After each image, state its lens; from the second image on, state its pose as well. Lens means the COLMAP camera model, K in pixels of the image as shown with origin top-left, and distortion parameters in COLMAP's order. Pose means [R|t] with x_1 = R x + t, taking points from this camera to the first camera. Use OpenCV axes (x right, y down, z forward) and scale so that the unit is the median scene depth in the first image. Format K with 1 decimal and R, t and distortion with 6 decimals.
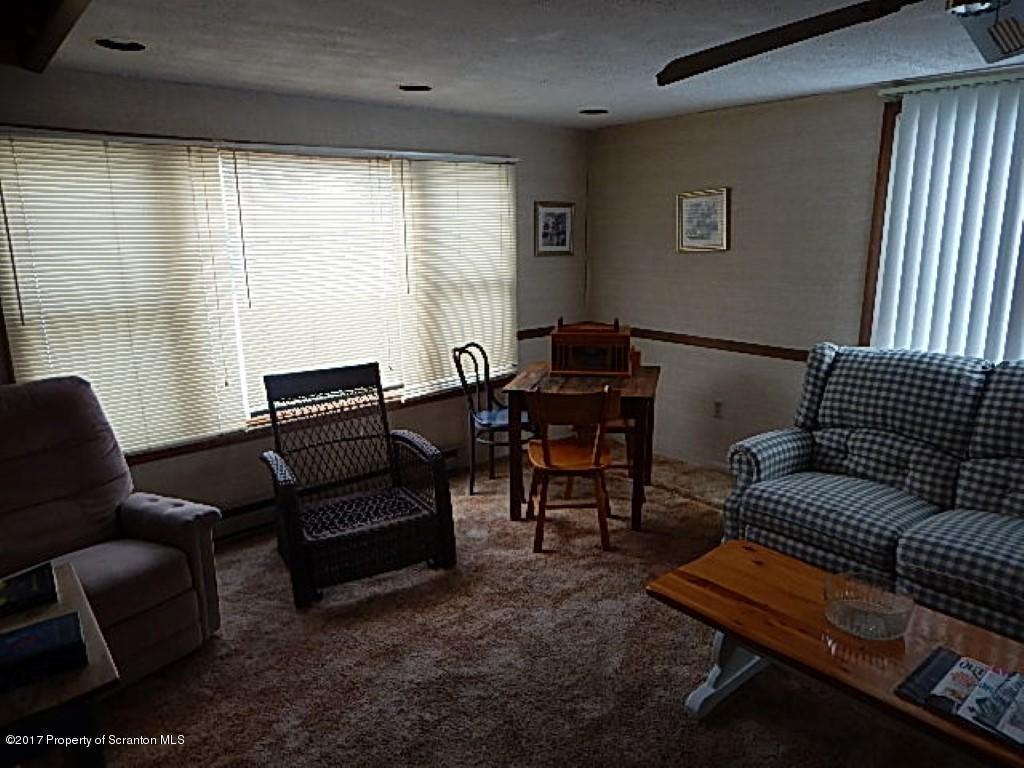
lens RADIAL K [[667.2, 0, 514.8], [0, 667.2, 373.9], [0, 0, 1]] dist [-0.000194, -0.001432]
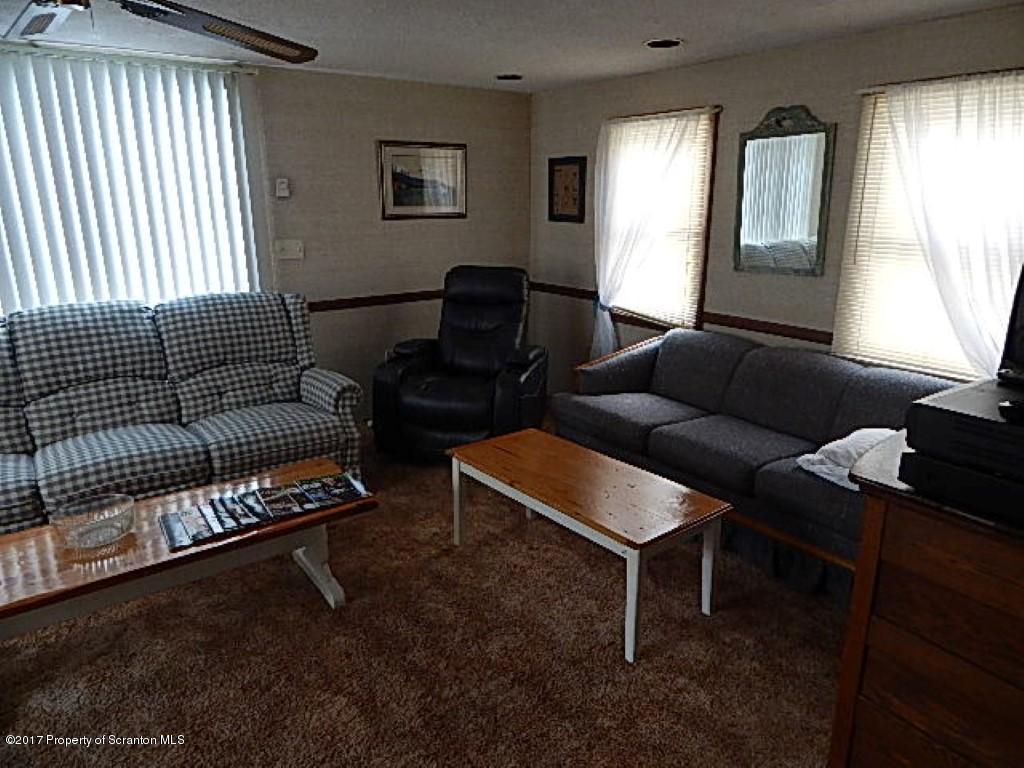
lens RADIAL K [[678.2, 0, 510.2], [0, 678.2, 374.4], [0, 0, 1]] dist [0.025059, -0.000817]
pose [[0.086809, -0.255264, 0.962967, -0.290929], [0.221241, 0.947417, 0.231198, -0.002811], [-0.971348, 0.192978, 0.138719, 0.061390]]
